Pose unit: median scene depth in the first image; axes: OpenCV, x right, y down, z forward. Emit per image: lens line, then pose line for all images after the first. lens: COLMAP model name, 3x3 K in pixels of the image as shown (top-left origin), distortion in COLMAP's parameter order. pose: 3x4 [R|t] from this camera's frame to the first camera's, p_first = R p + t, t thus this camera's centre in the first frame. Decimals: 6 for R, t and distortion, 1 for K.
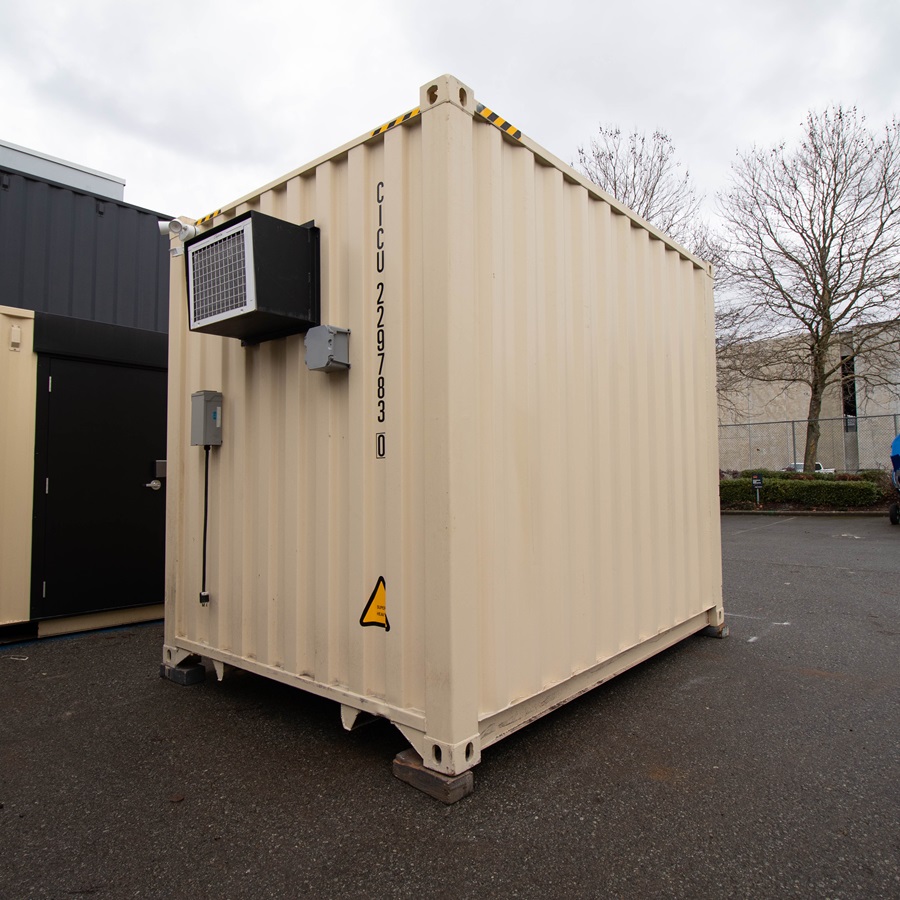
lens RADIAL K [[670.1, 0, 417.1], [0, 670.1, 446.3], [0, 0, 1]] dist [-0.002993, -0.001296]
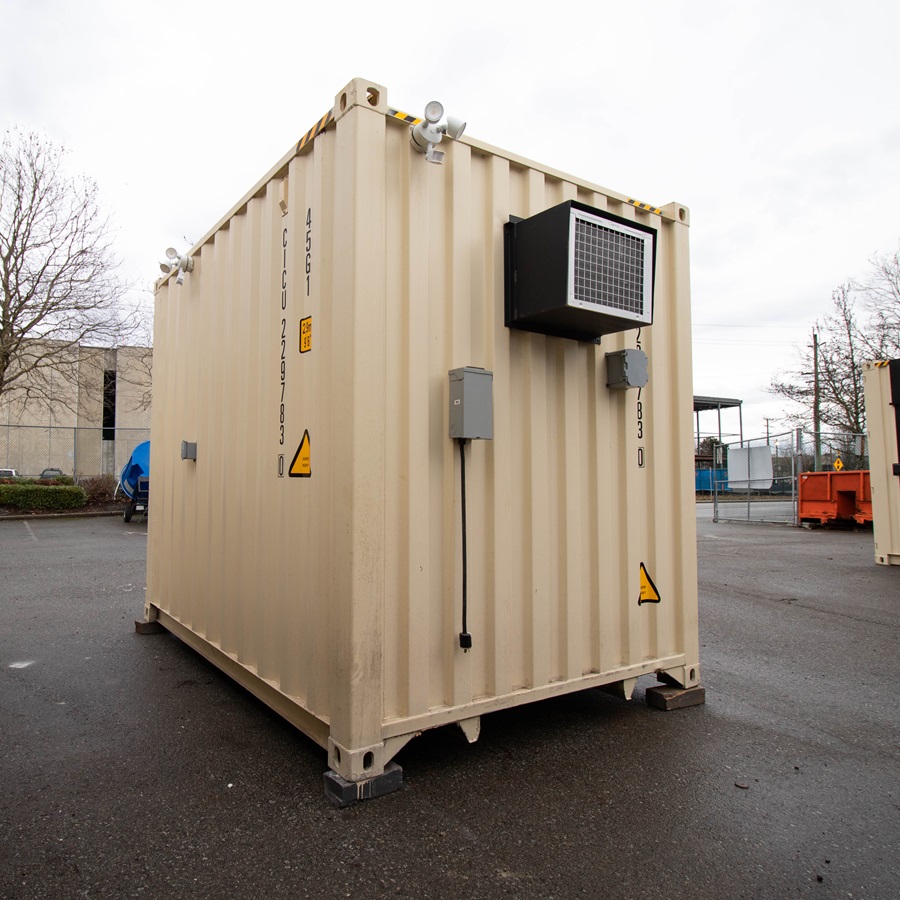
lens RADIAL K [[670.1, 0, 417.1], [0, 670.1, 446.3], [0, 0, 1]] dist [-0.002993, -0.001296]
pose [[0.213797, 0.060993, 0.974972, -1.255394], [-0.055741, 0.997185, -0.050160, 0.059033], [-0.975287, -0.043622, 0.216595, 1.052674]]
